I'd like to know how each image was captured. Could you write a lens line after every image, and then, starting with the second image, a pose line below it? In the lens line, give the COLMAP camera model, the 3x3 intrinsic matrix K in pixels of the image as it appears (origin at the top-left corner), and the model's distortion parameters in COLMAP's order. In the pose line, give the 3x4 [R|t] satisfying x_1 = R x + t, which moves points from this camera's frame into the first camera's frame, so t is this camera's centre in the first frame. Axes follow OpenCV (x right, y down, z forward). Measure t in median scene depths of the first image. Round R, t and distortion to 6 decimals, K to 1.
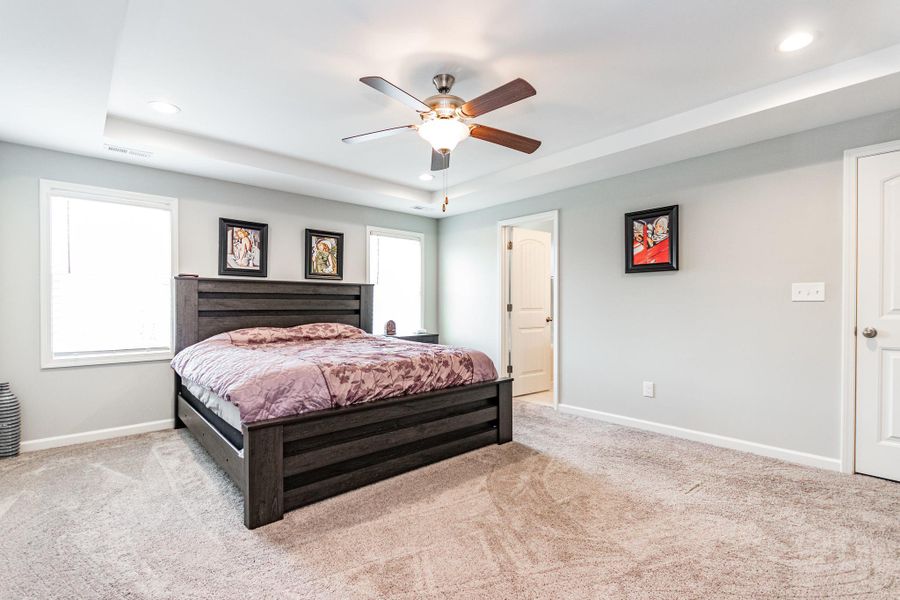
lens RADIAL K [[414.6, 0, 445.3], [0, 414.6, 307.8], [0, 0, 1]] dist [0.000838, 0.000616]
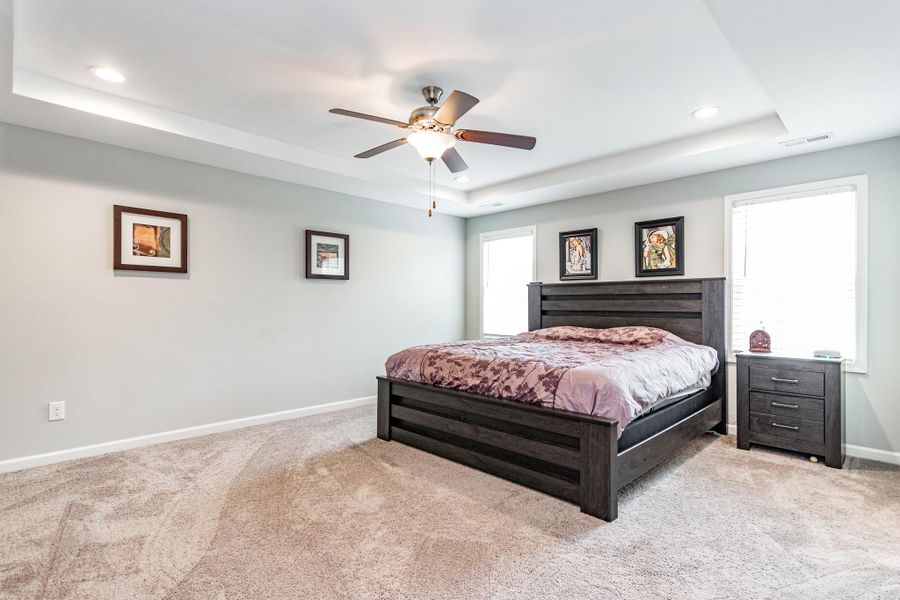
lens RADIAL K [[436.9, 0, 450.4], [0, 436.9, 304.8], [0, 0, 1]] dist [0.000211, 0.000060]
pose [[0.064184, -0.001805, -0.997936, 0.670549], [-0.010809, 0.999938, -0.002504, -0.002934], [0.997880, 0.010947, 0.064161, 0.593732]]
